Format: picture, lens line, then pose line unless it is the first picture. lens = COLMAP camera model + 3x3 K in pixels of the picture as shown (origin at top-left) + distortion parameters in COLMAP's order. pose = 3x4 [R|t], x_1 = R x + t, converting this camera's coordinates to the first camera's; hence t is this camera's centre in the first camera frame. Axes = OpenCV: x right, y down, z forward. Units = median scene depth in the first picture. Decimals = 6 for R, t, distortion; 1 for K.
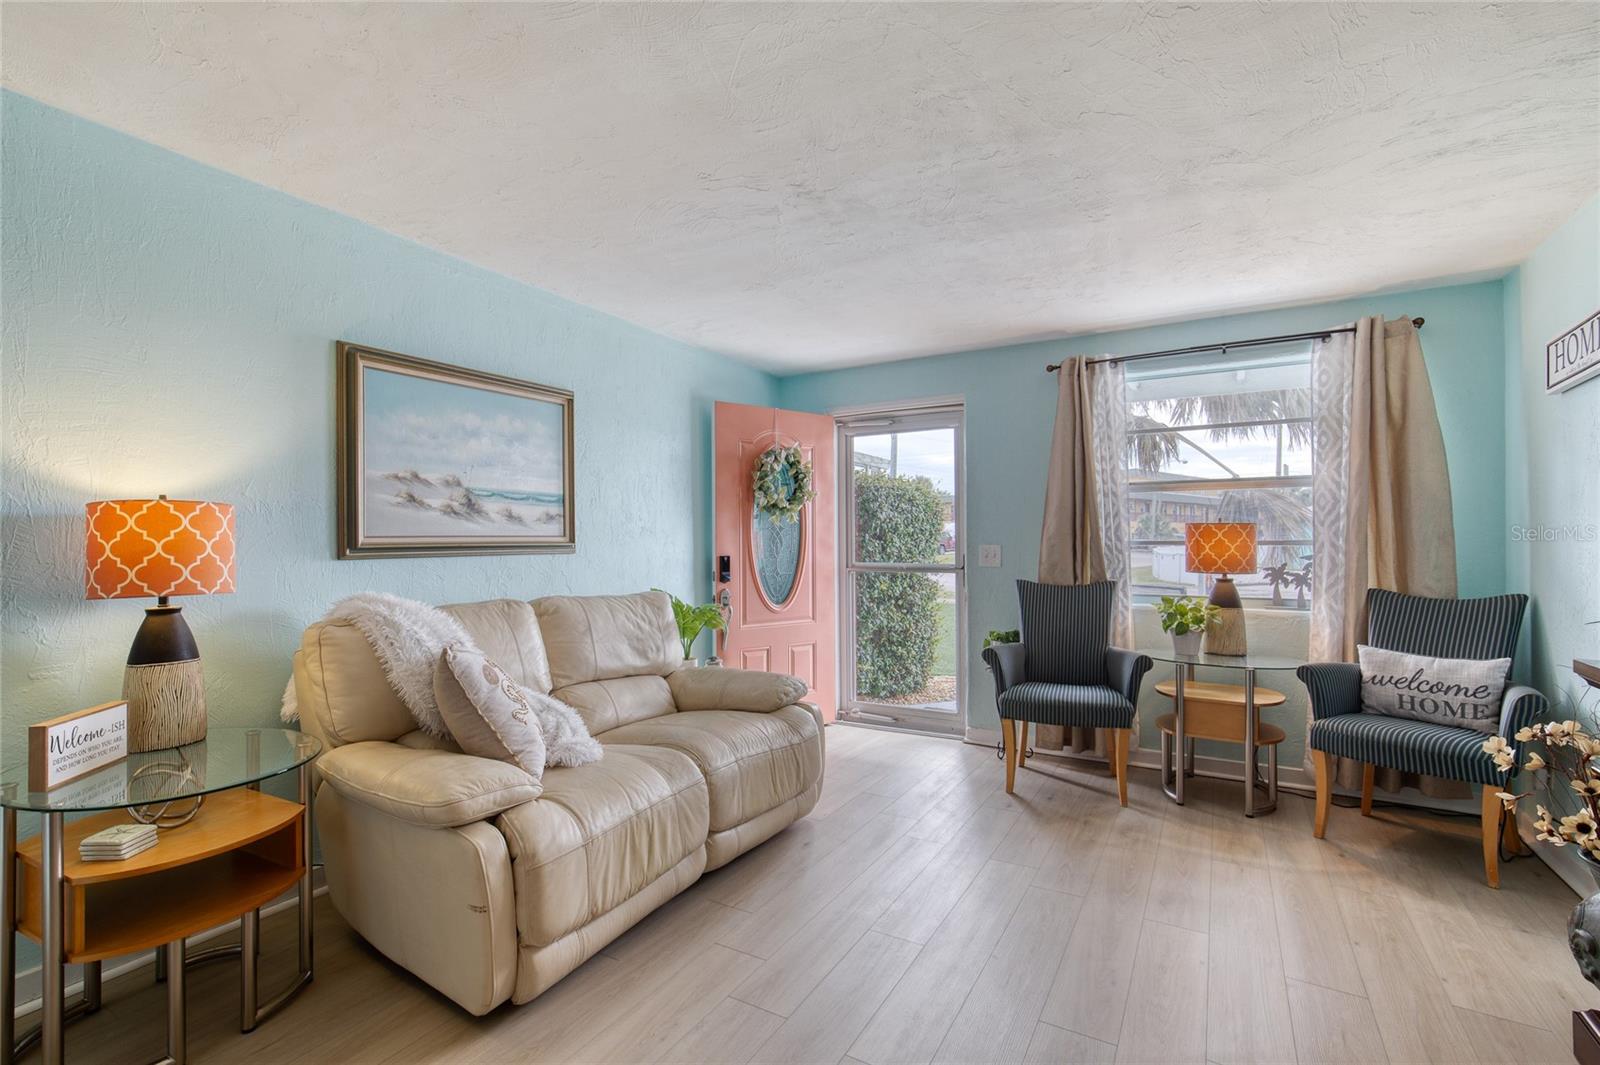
lens RADIAL K [[737.5, 0, 787.2], [0, 737.5, 535.4], [0, 0, 1]] dist [-0.006618, 0.003398]
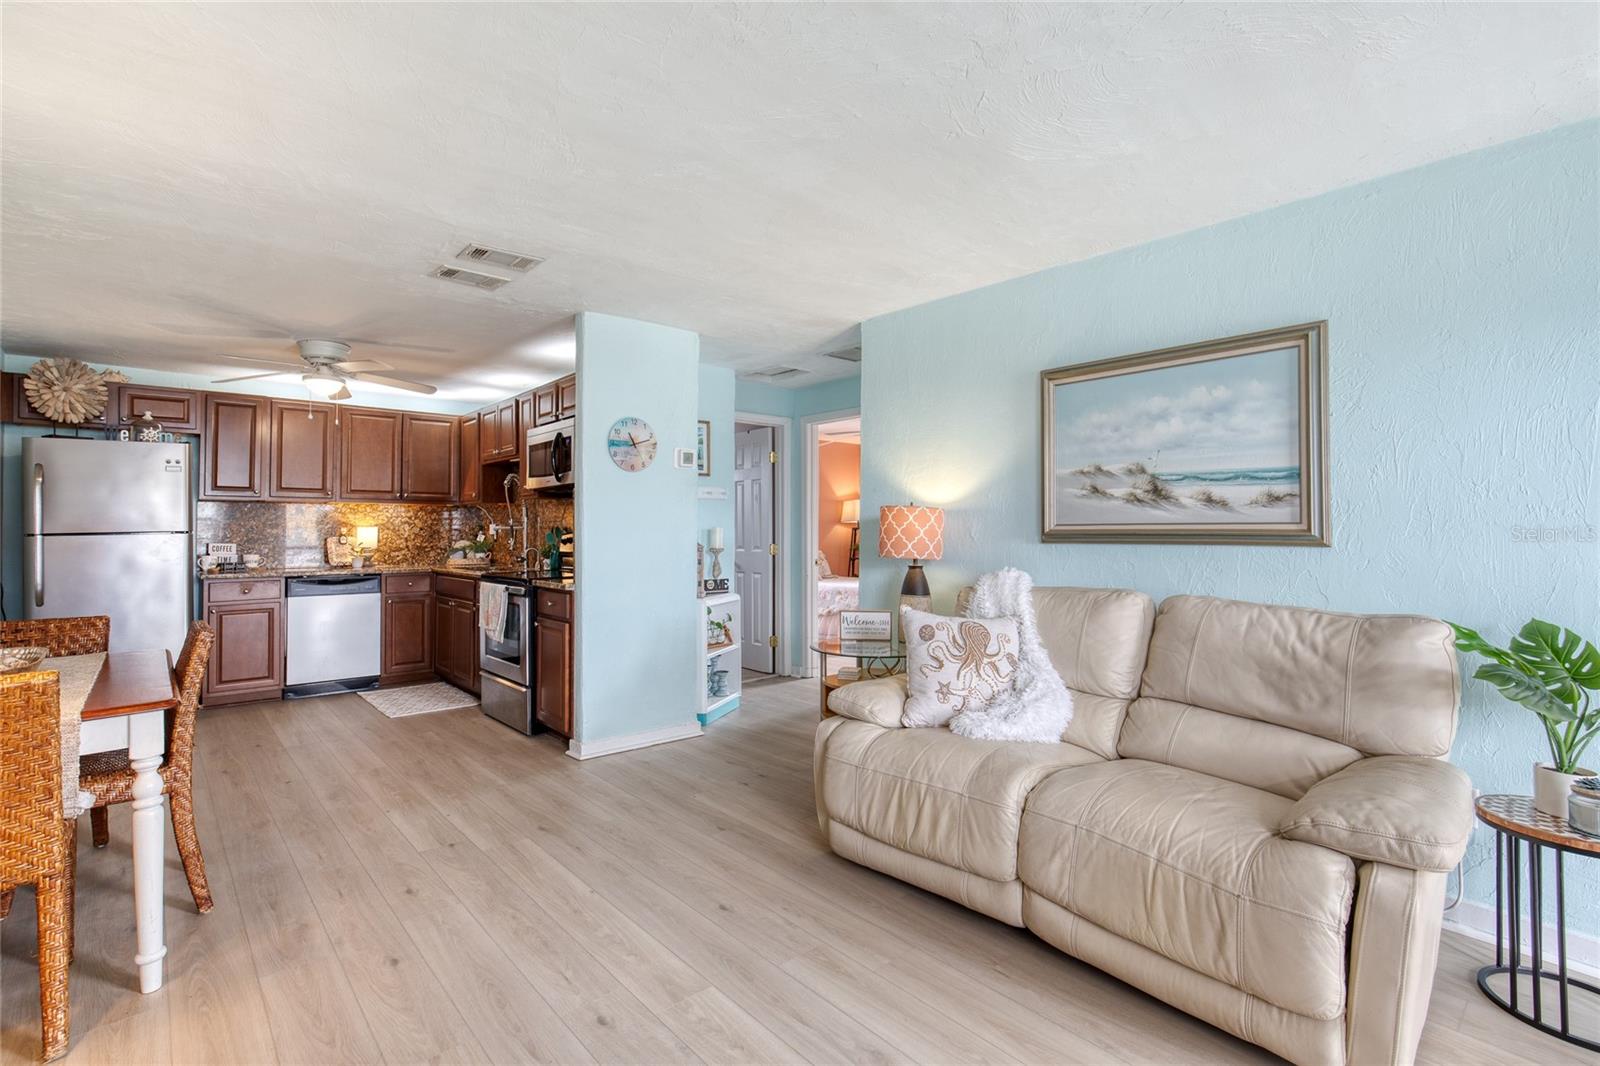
lens RADIAL K [[737.5, 0, 784.4], [0, 737.5, 529.7], [0, 0, 1]] dist [-0.006618, 0.003398]
pose [[-0.313833, 0.004381, -0.949468, 0.645441], [0.006648, 0.999975, 0.002416, 0.003376], [0.949455, -0.005553, -0.313854, 0.849289]]
